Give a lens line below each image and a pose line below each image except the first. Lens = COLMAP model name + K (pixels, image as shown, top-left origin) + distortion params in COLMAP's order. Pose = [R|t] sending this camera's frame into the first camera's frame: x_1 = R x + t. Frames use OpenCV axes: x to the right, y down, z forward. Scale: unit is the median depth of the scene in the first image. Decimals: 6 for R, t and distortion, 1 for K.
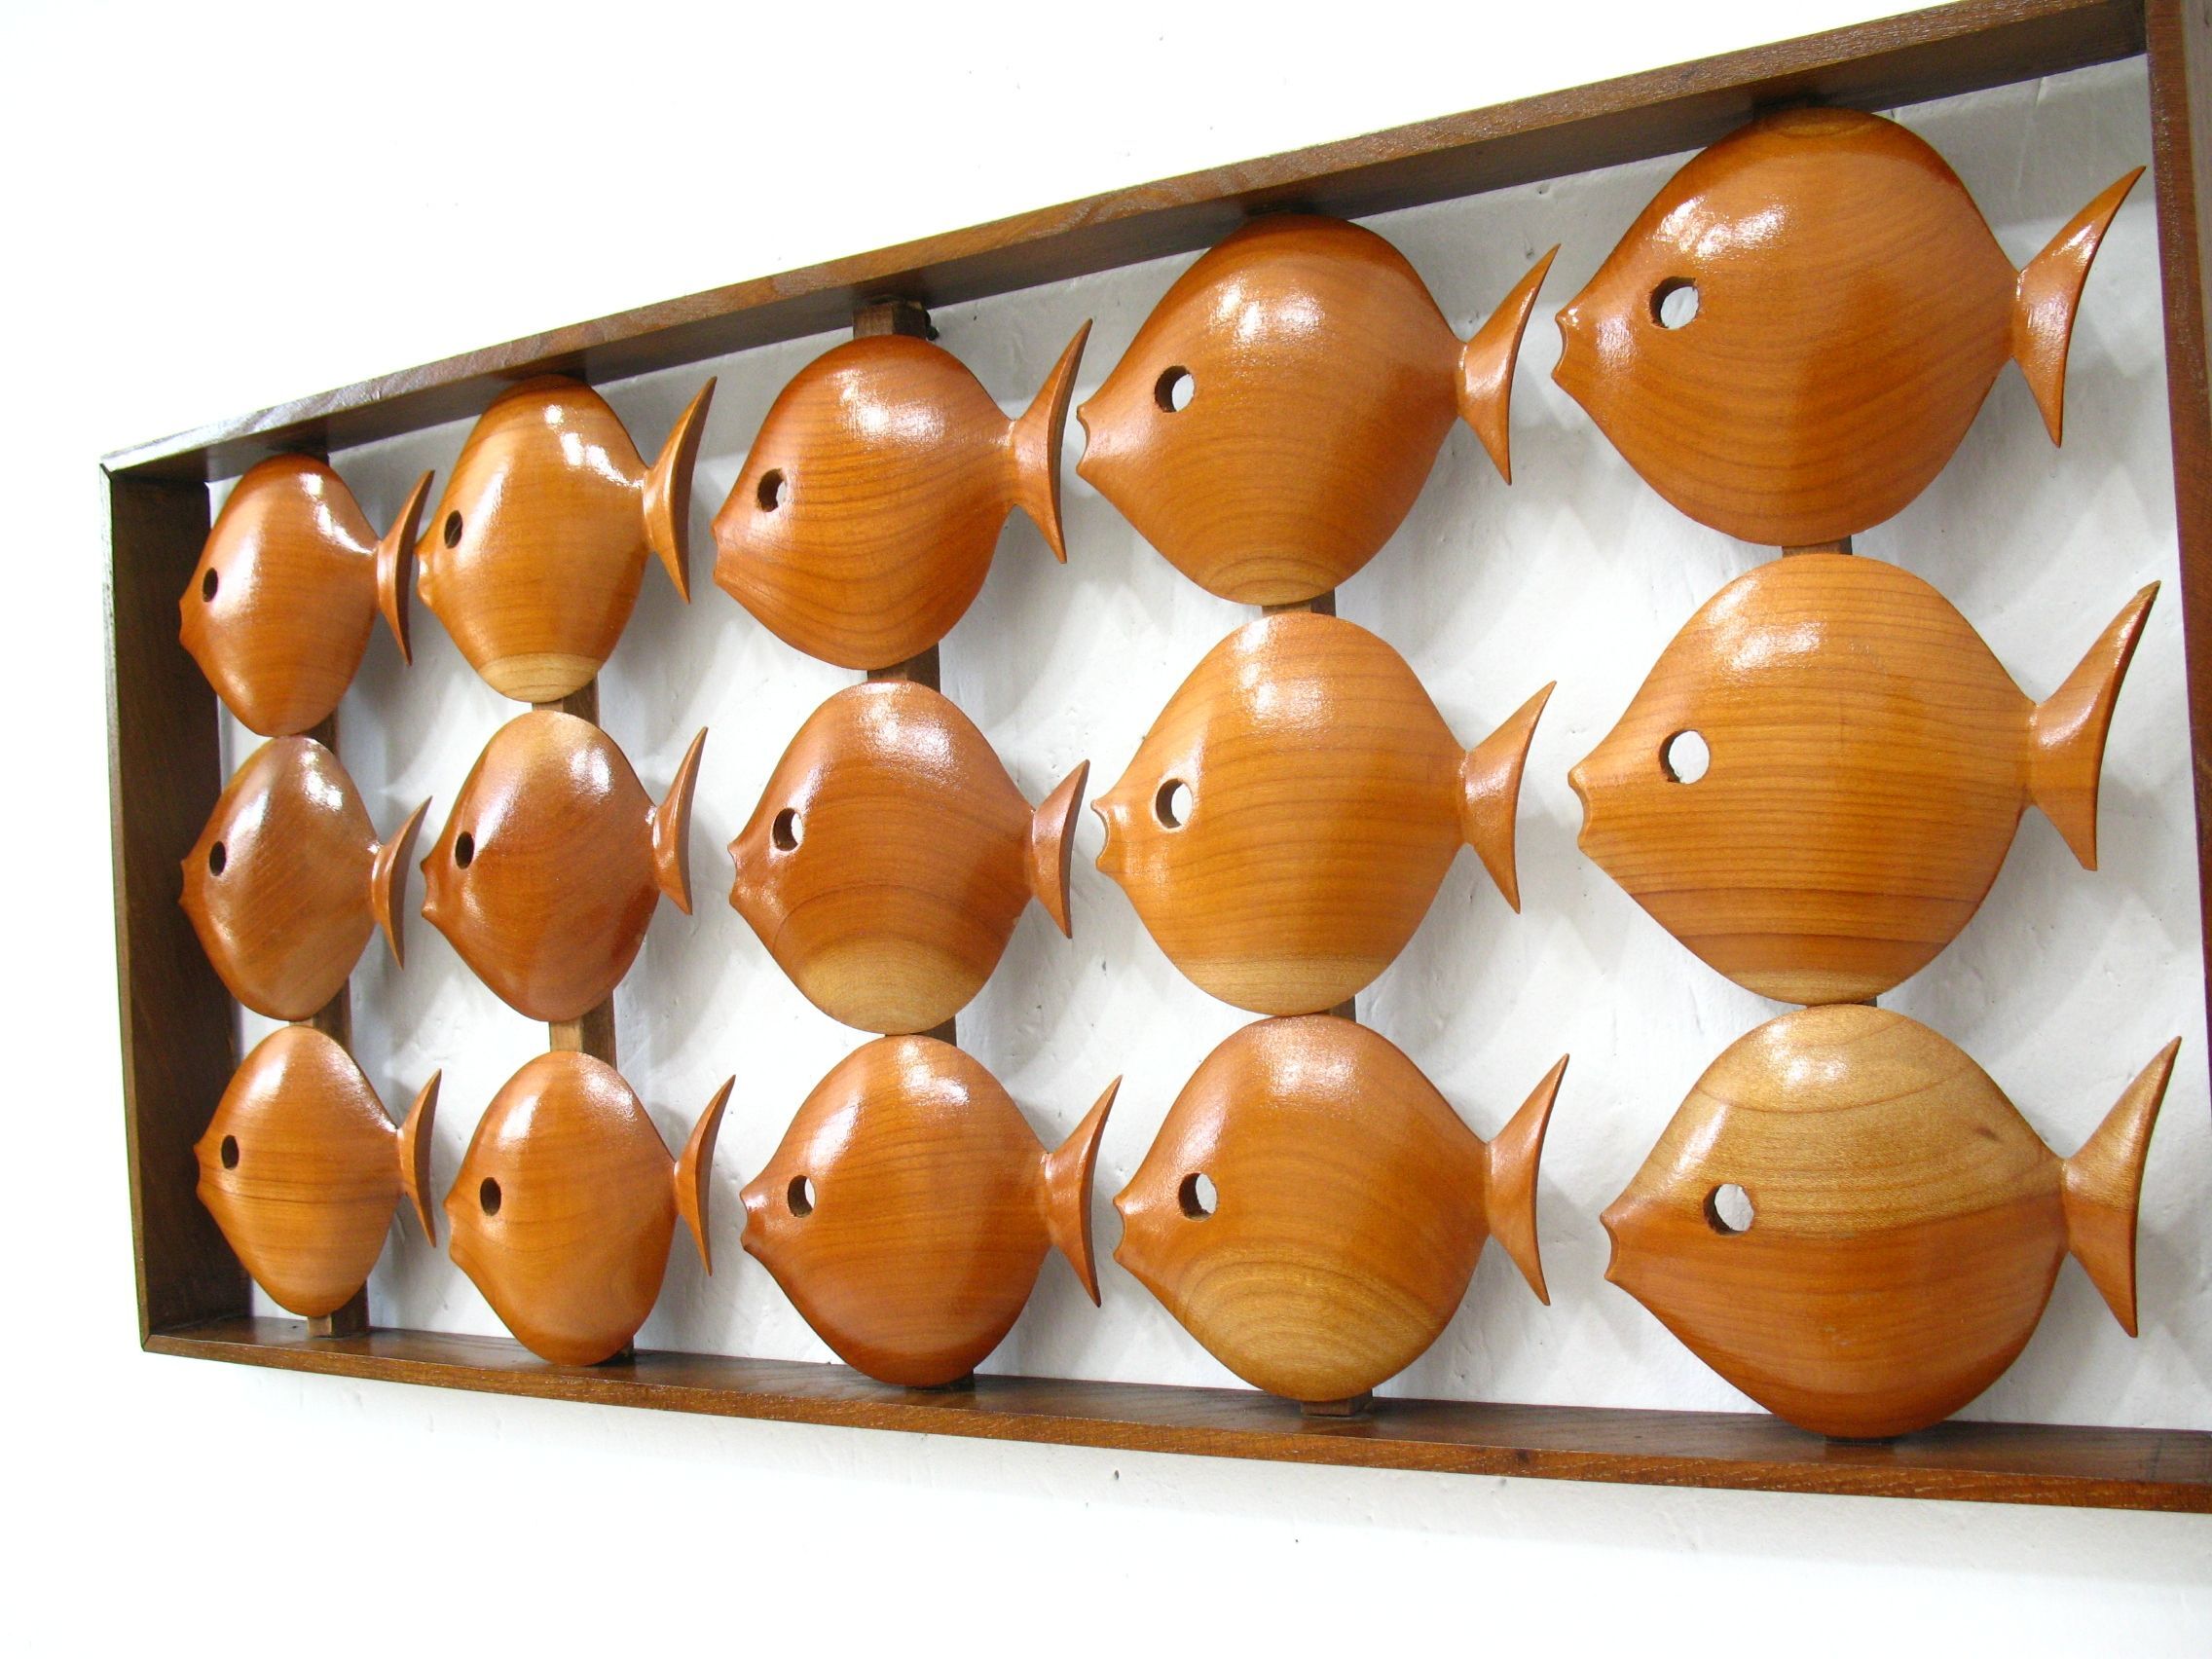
lens RADIAL K [[2232.9, 0, 1106.0], [0, 2232.9, 829.5], [0, 0, 1]] dist [-0.100550, 0.003379]
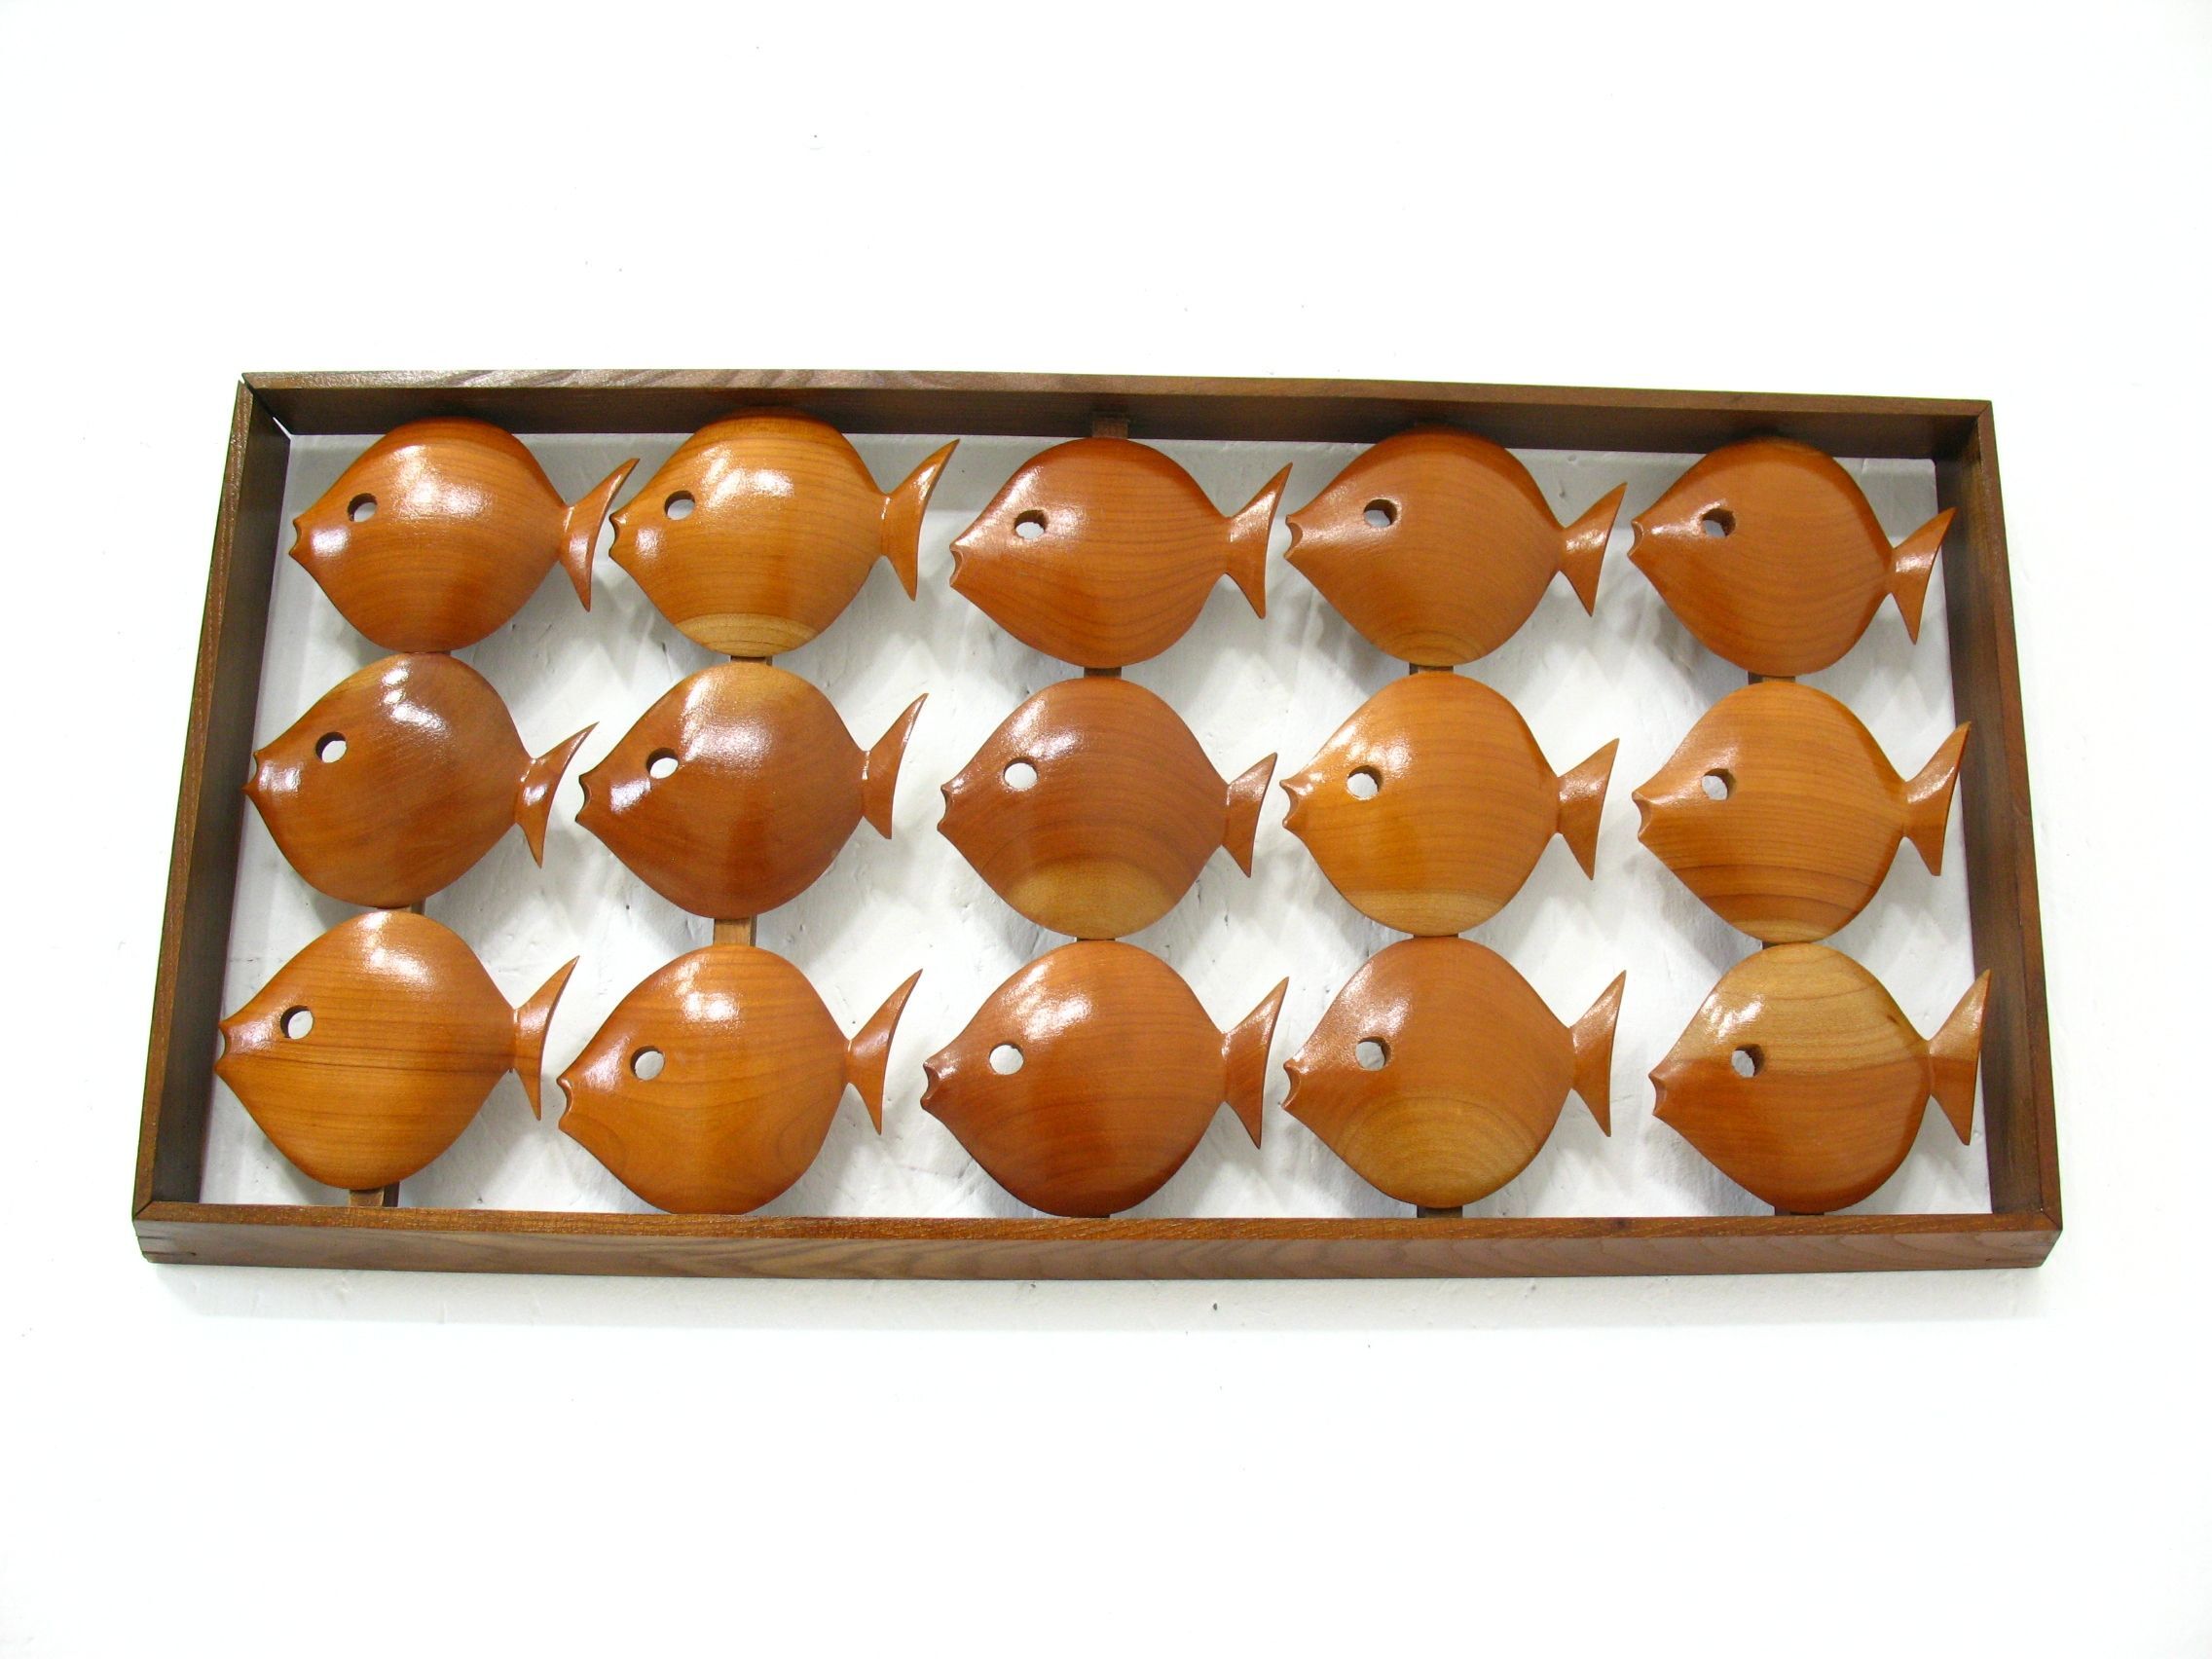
lens RADIAL K [[2232.9, 0, 1106.0], [0, 2232.9, 829.5], [0, 0, 1]] dist [-0.100550, 0.003379]
pose [[0.844398, 0.207805, 0.493769, -0.827771], [-0.070327, 0.956723, -0.282374, 0.443556], [-0.531079, 0.203711, 0.822470, -0.080192]]
